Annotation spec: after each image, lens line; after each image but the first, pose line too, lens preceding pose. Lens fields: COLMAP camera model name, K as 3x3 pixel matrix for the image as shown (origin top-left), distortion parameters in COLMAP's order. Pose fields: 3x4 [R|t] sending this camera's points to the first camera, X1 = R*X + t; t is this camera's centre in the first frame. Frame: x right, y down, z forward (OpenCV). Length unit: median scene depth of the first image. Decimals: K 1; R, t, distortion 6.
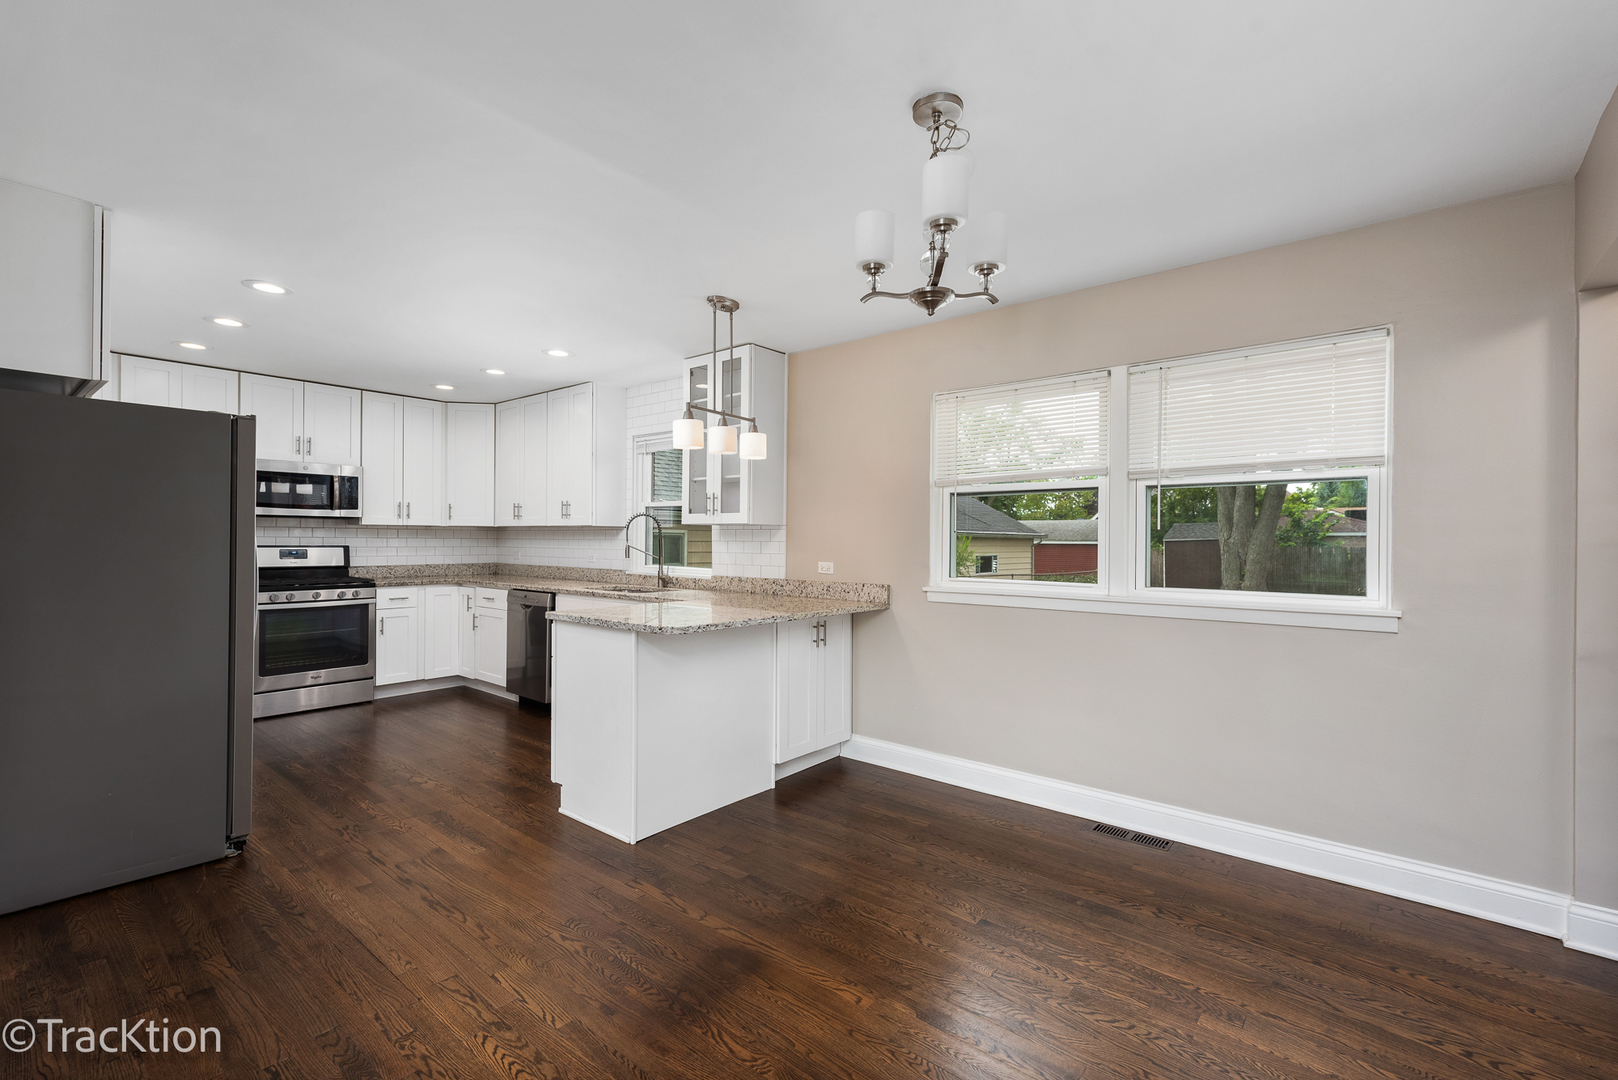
lens RADIAL K [[709.8, 0, 812.9], [0, 709.8, 541.1], [0, 0, 1]] dist [-0.000953, 0.000281]
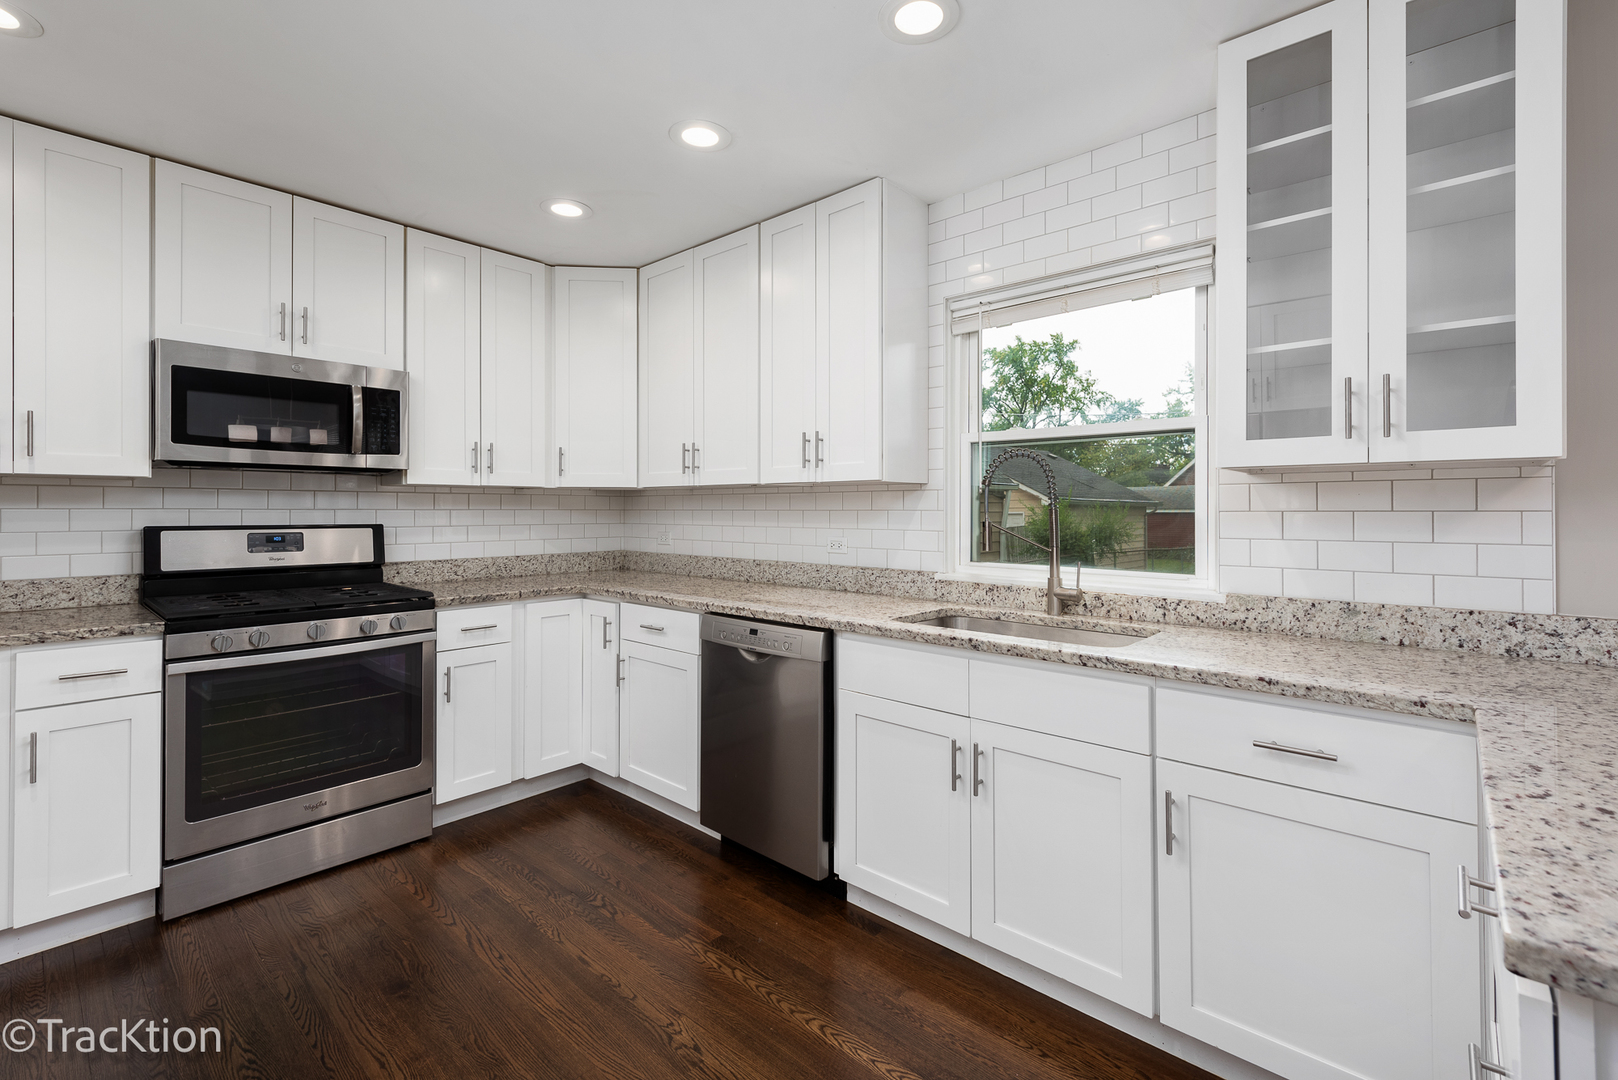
lens RADIAL K [[709.8, 0, 810.4], [0, 709.8, 508.9], [0, 0, 1]] dist [-0.000953, 0.000281]
pose [[0.999240, -0.006224, -0.038469, -0.328351], [0.006083, 0.999974, -0.003802, -0.001415], [0.038492, 0.003565, 0.999253, 0.503958]]
